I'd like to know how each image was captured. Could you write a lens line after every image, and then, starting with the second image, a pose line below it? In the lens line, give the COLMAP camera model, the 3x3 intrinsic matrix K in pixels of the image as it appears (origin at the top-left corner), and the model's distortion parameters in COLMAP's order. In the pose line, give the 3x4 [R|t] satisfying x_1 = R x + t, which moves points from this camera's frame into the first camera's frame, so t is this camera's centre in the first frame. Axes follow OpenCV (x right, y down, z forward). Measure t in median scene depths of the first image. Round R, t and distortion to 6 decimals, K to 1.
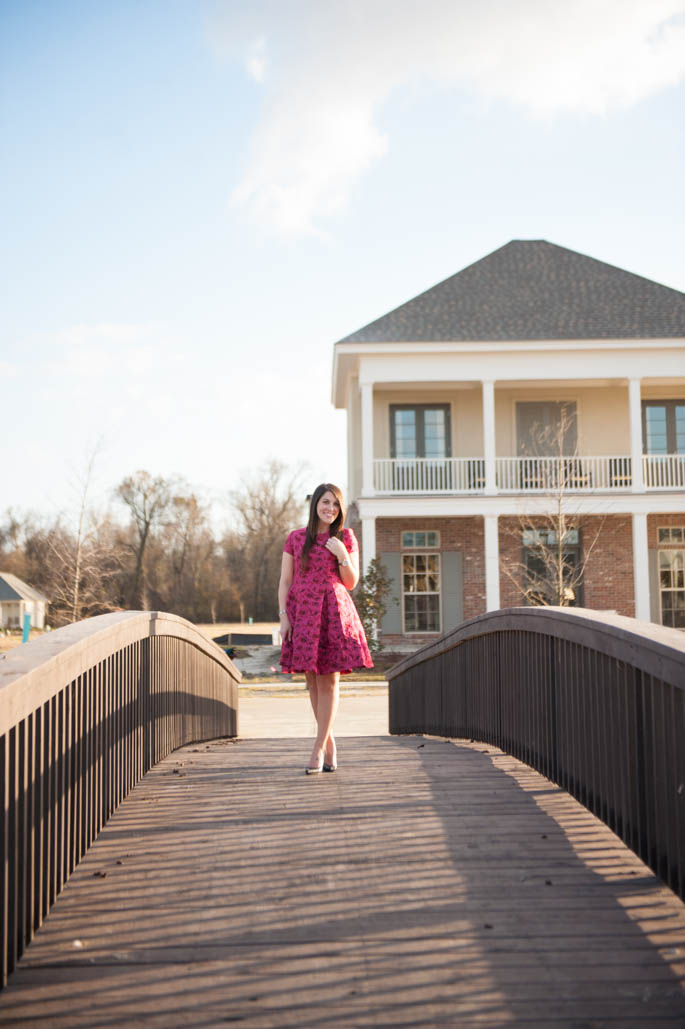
lens RADIAL K [[1513.9, 0, 342.5], [0, 1513.9, 514.5], [0, 0, 1]] dist [0.120917, 0.074147]
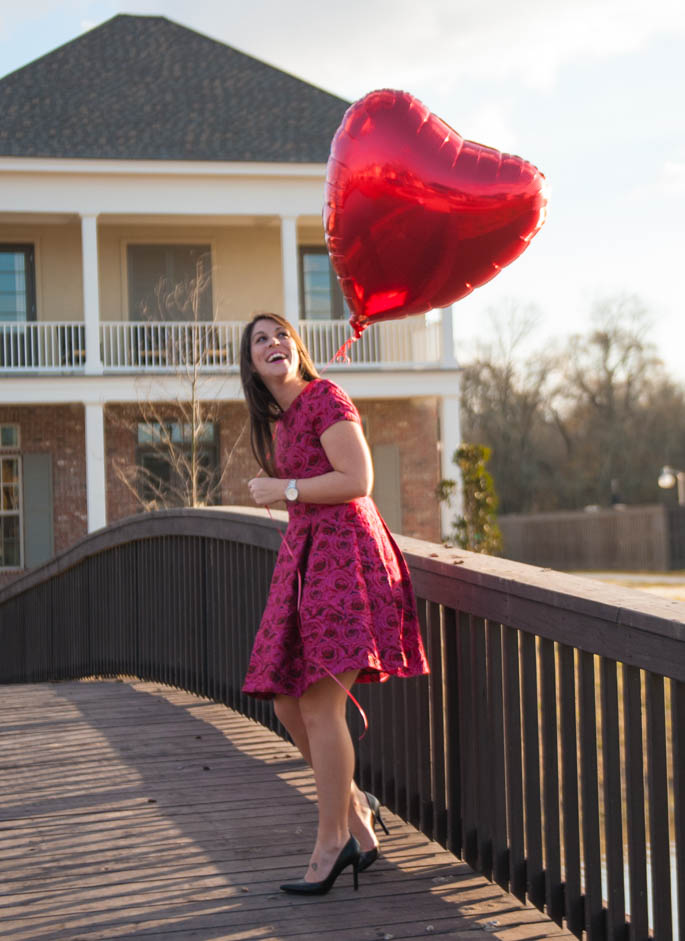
lens RADIAL K [[1300.6, 0, 342.5], [0, 1300.6, 470.5], [0, 0, 1]] dist [-0.011984, -0.034324]
pose [[0.973709, -0.010917, 0.227533, 0.072109], [0.000064, 0.998864, 0.047650, 0.003352], [-0.227794, -0.046382, 0.972604, 0.373404]]
